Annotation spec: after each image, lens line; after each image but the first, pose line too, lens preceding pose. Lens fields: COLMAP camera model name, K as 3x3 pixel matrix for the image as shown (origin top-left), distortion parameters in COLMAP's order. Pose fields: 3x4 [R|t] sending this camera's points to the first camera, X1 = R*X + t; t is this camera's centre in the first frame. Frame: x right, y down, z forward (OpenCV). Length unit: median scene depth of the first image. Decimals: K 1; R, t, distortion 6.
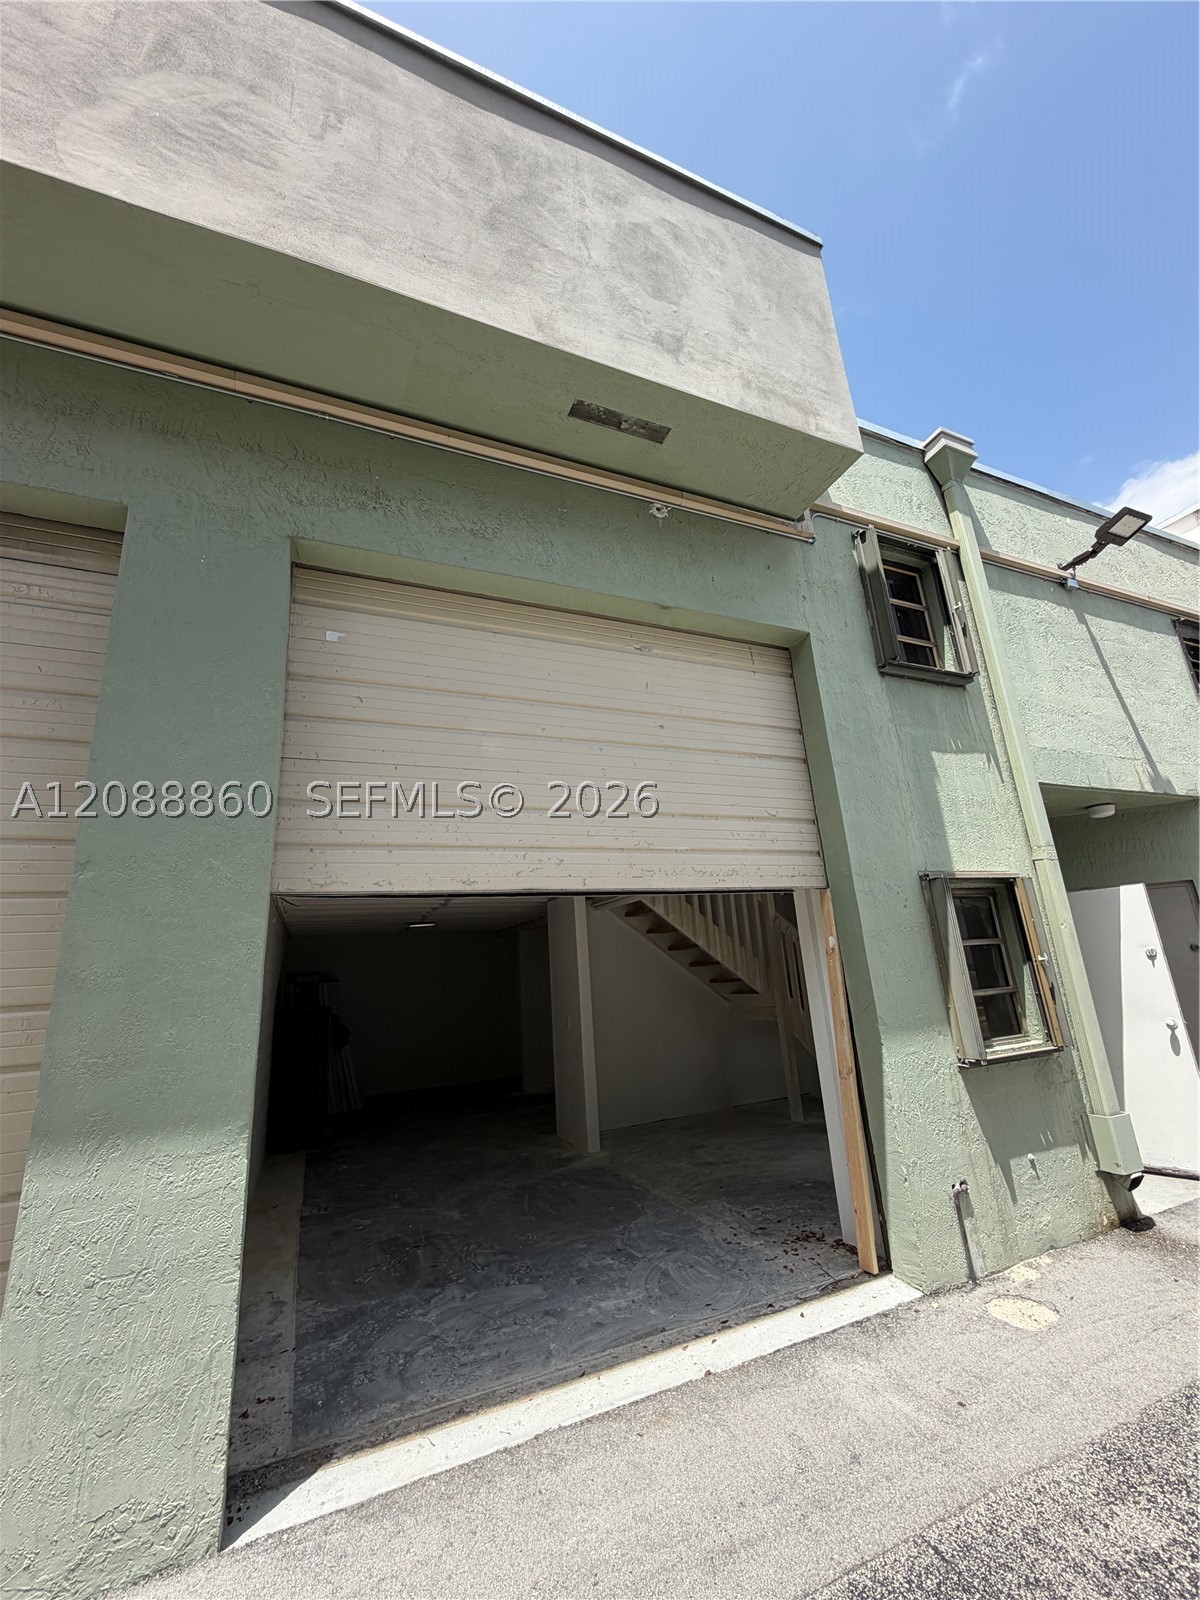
lens RADIAL K [[637.6, 0, 596.3], [0, 637.6, 800.8], [0, 0, 1]] dist [0.000169, -0.000290]
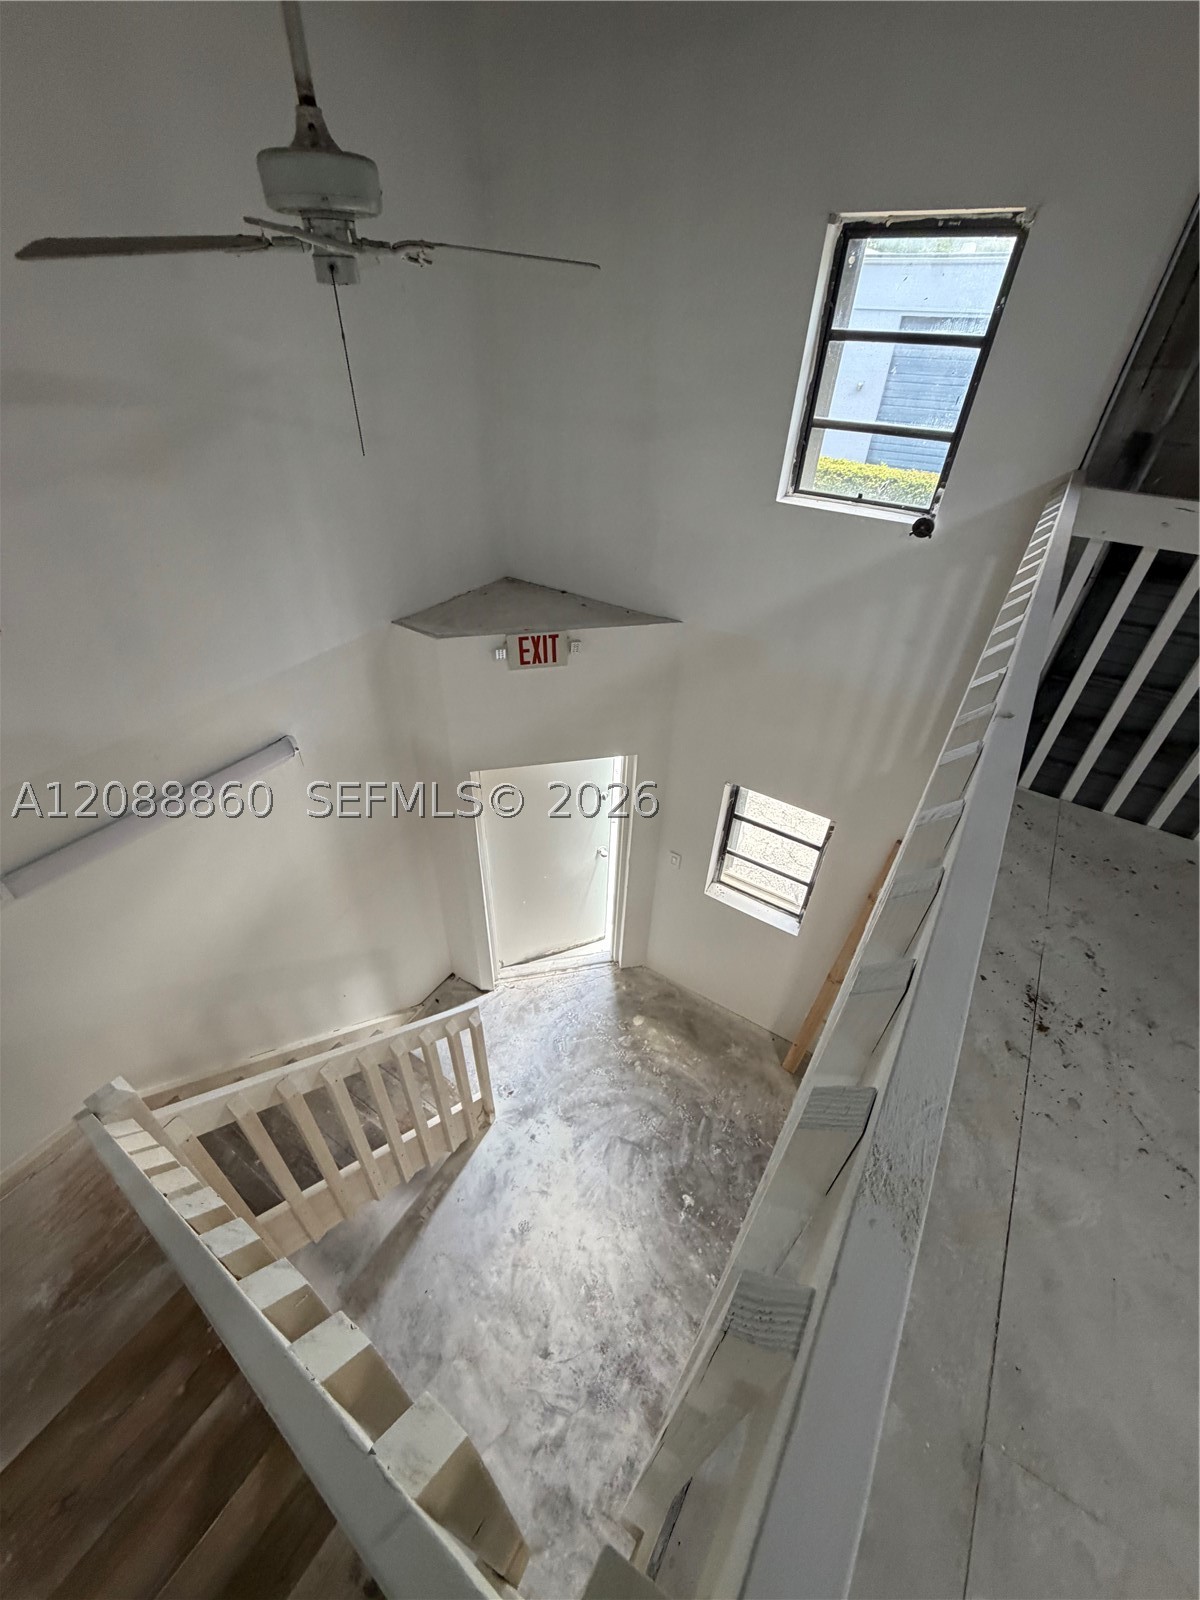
lens RADIAL K [[637.6, 0, 603.1], [0, 637.6, 793.0], [0, 0, 1]] dist [0.000169, -0.000290]
pose [[-0.558458, -0.460064, 0.690265, 0.067813], [-0.212348, 0.883672, 0.417171, -0.135823], [-0.801894, 0.086396, -0.591187, 1.335428]]
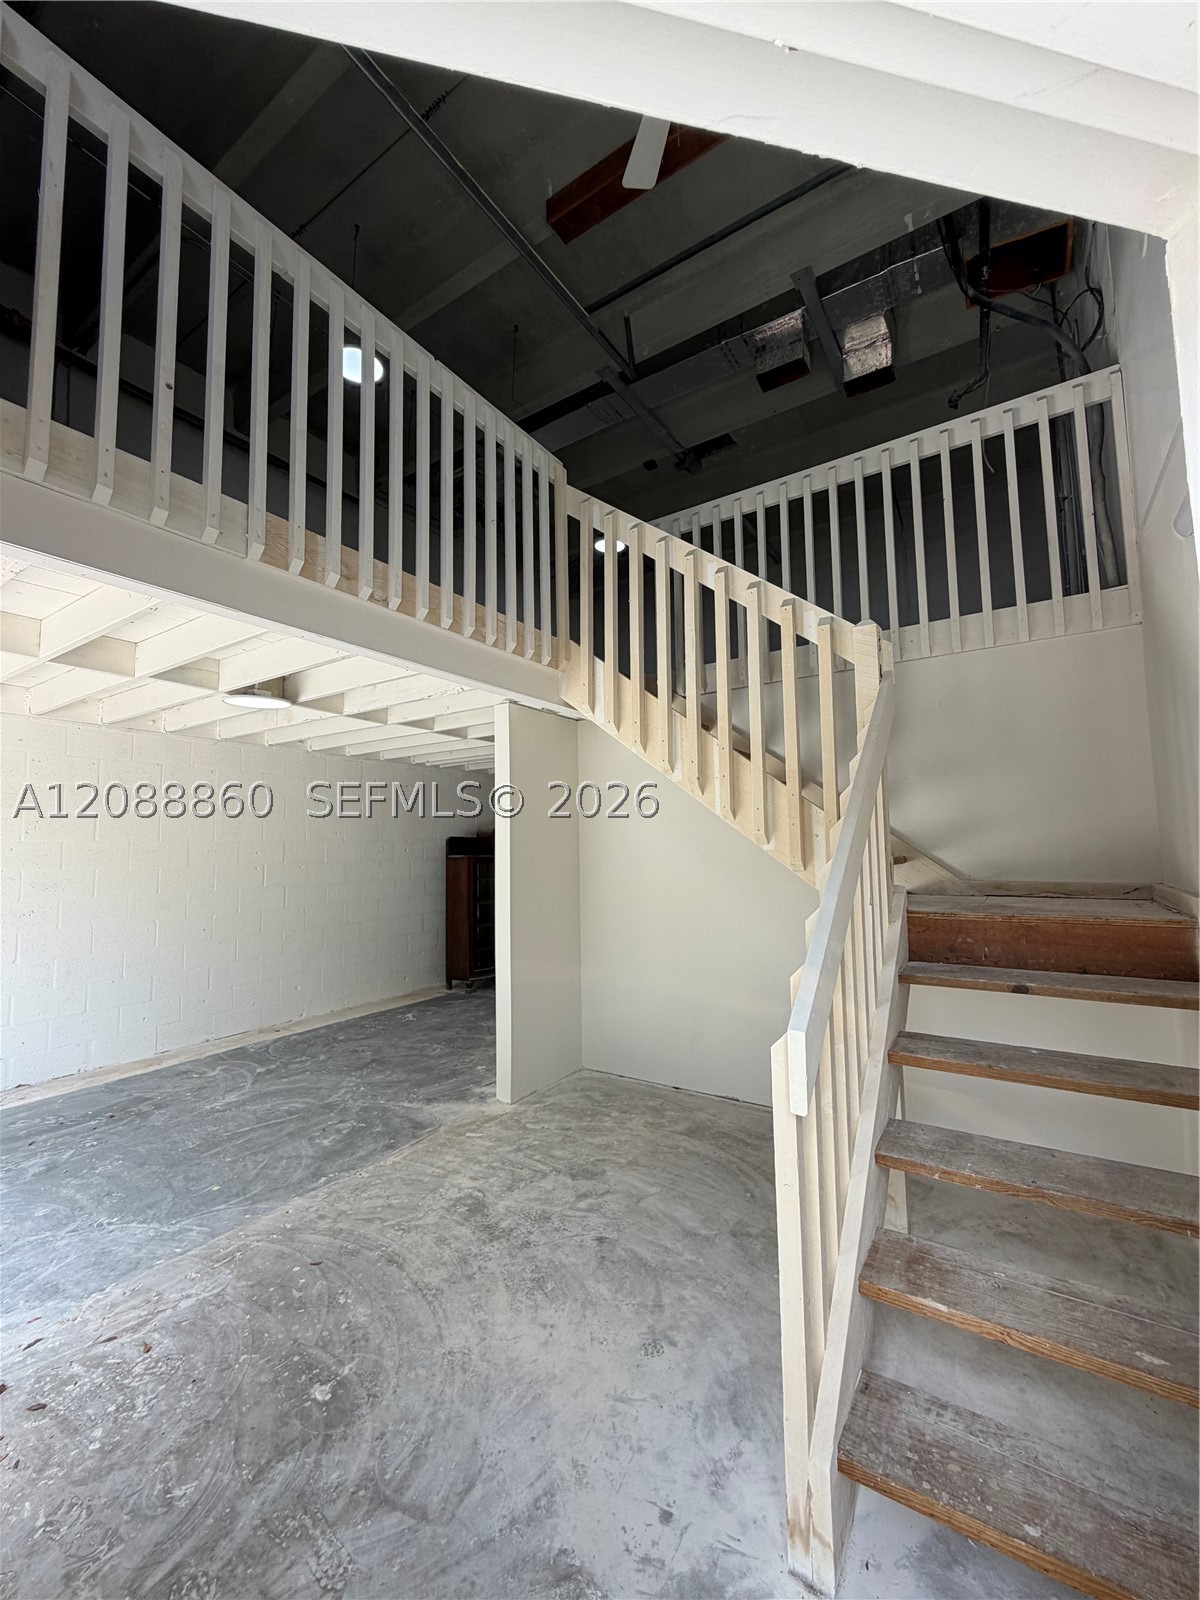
lens RADIAL K [[637.6, 0, 602.4], [0, 637.6, 798.2], [0, 0, 1]] dist [0.000169, -0.000290]
pose [[0.553963, -0.005582, -0.832523, 0.657950], [0.198766, 0.971947, 0.125742, 0.214026], [0.808466, -0.235134, 0.539532, 0.897199]]
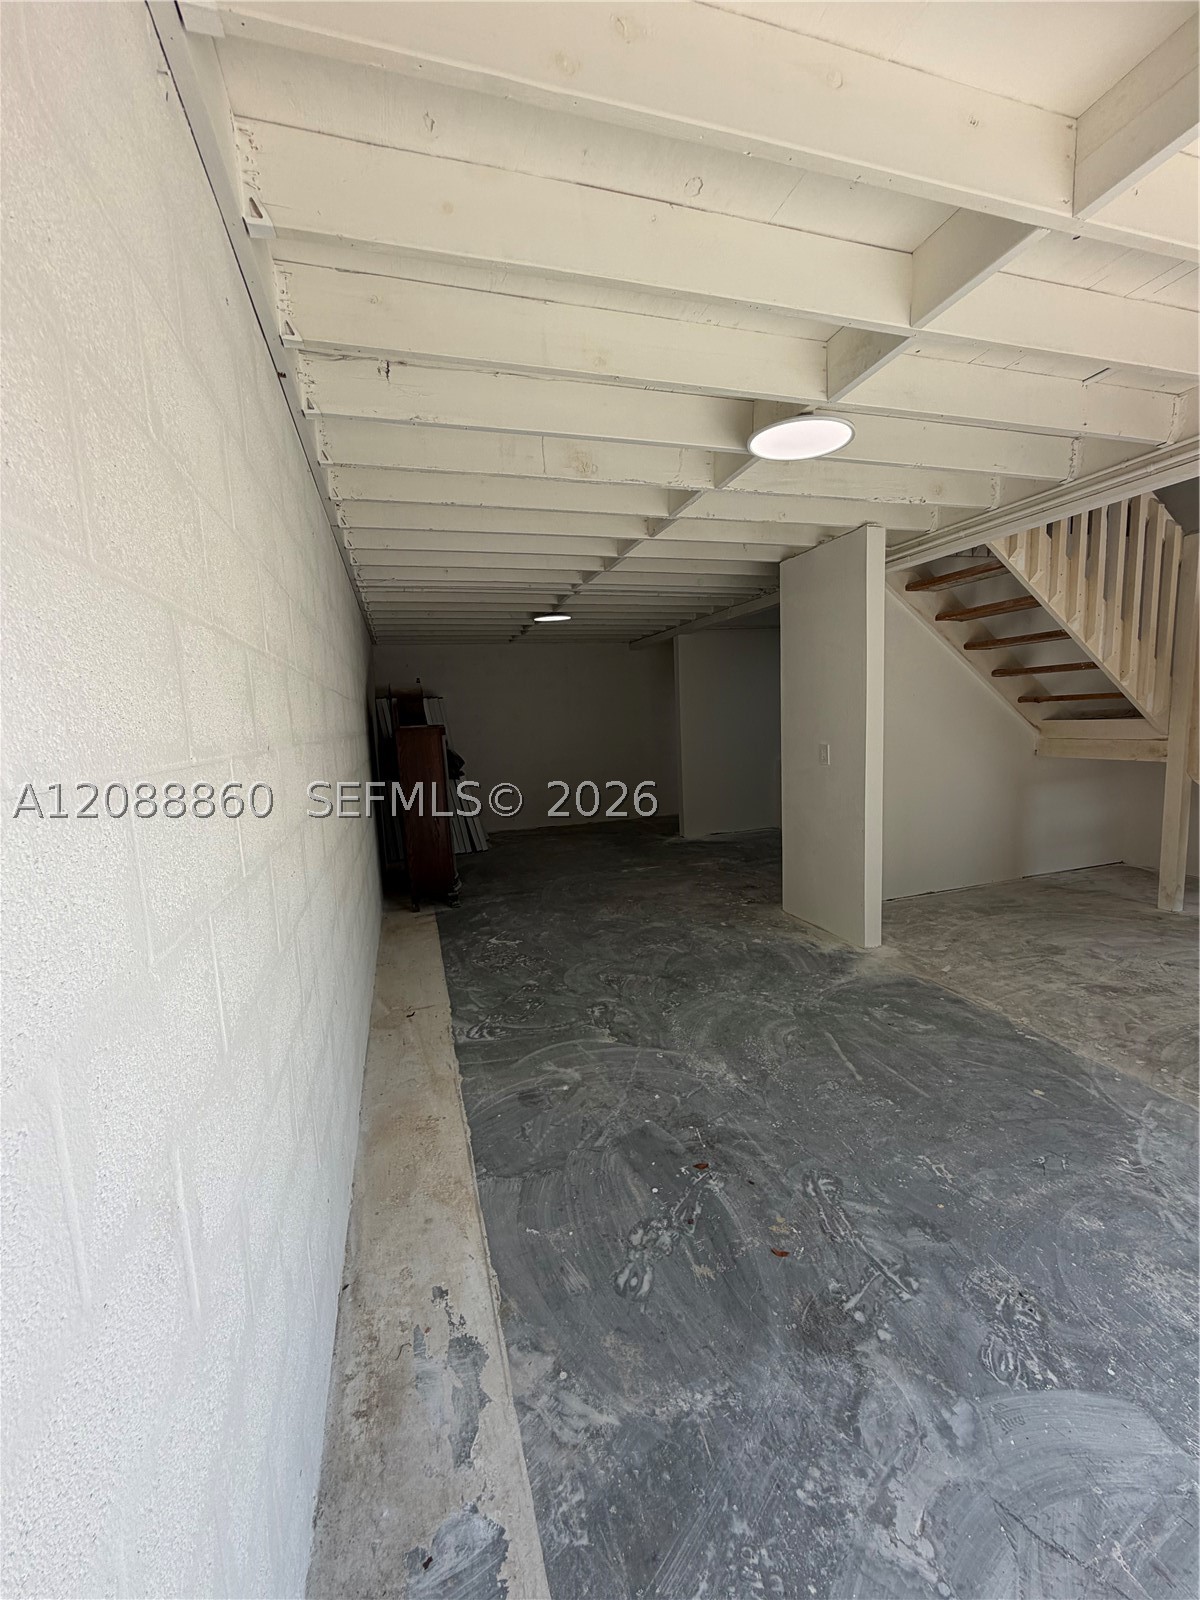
lens RADIAL K [[637.6, 0, 597.4], [0, 637.6, 794.3], [0, 0, 1]] dist [0.000169, -0.000290]
pose [[0.994093, 0.032641, -0.103508, -0.243177], [0.009405, 0.924207, 0.381775, 0.178155], [0.108125, -0.380494, 0.918441, 0.486168]]
